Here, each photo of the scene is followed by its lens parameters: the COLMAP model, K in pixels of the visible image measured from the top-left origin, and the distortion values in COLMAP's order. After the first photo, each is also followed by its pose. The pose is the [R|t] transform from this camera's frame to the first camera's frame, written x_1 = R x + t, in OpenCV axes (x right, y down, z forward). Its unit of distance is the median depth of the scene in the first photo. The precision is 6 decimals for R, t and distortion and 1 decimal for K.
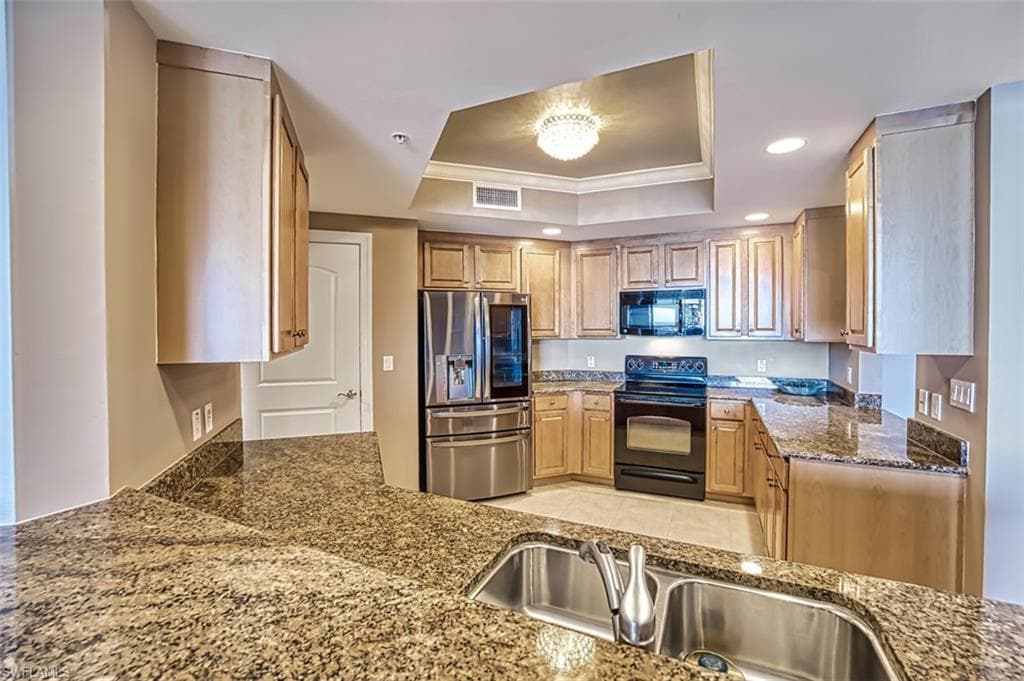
lens RADIAL K [[416.6, 0, 514.5], [0, 416.6, 333.5], [0, 0, 1]] dist [-0.002734, -0.000054]
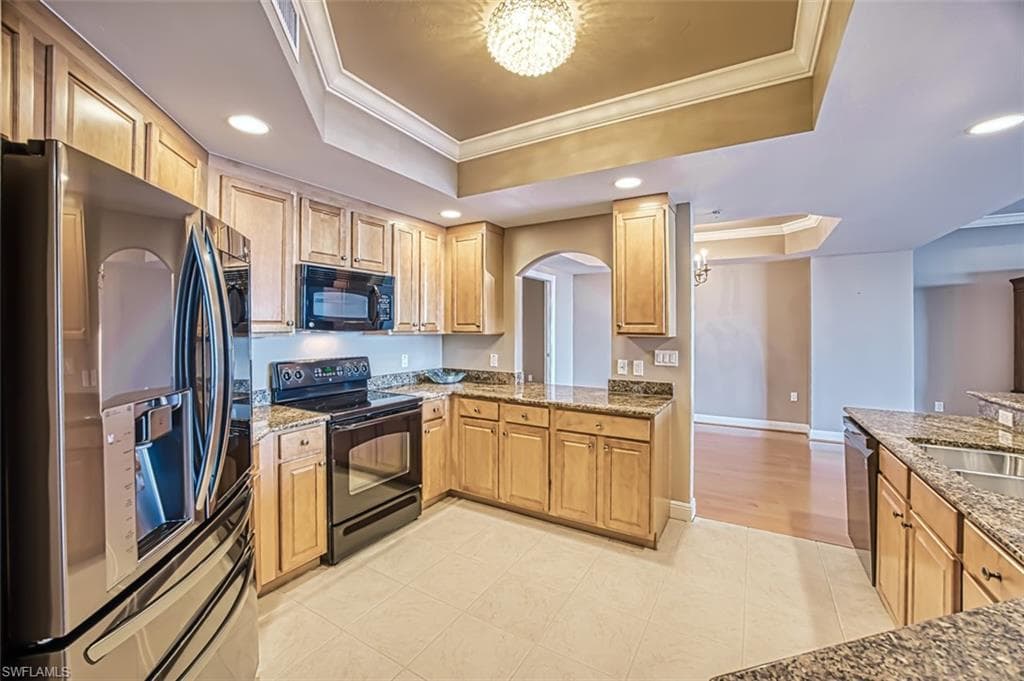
lens RADIAL K [[417.8, 0, 511.6], [0, 417.8, 325.0], [0, 0, 1]] dist [-0.035553, 0.005859]
pose [[0.113113, 0.006878, 0.993558, -0.369515], [0.010825, 0.999908, -0.008154, 0.003362], [-0.993523, 0.011677, 0.113028, 0.648259]]
